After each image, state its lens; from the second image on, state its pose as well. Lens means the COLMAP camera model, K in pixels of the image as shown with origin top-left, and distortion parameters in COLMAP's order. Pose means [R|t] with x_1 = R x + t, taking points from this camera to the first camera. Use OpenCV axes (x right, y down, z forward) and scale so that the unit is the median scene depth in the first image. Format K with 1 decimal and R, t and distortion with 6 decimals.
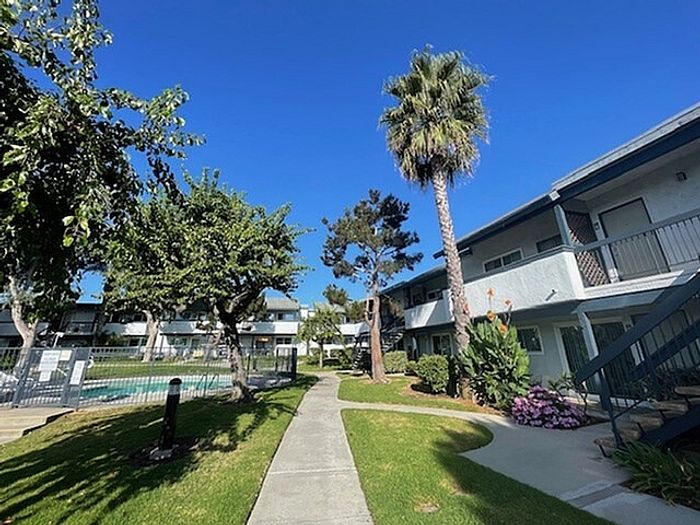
lens RADIAL K [[290.8, 0, 347.8], [0, 290.8, 259.9], [0, 0, 1]] dist [-0.001164, -0.000218]
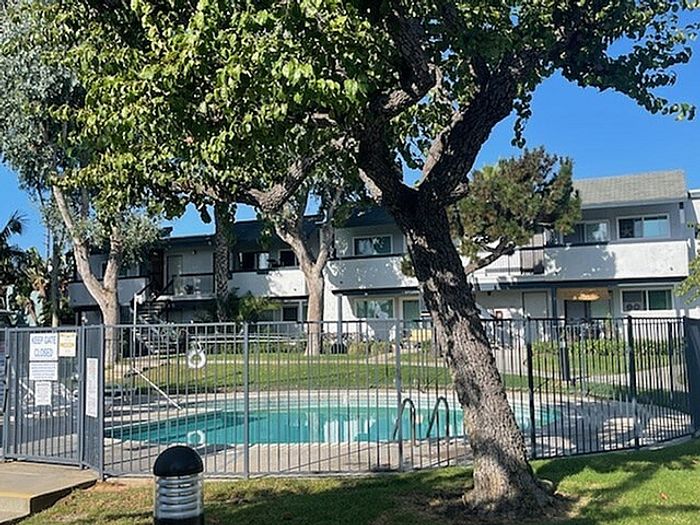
lens RADIAL K [[700.2, 0, 350.0], [0, 700.2, 262.5], [0, 0, 1]] dist [0.004022, 0.002314]
pose [[0.821412, -0.062190, -0.566934, -0.049222], [0.179876, 0.971553, 0.154043, 0.063969], [0.541226, -0.228511, 0.809232, 0.207755]]
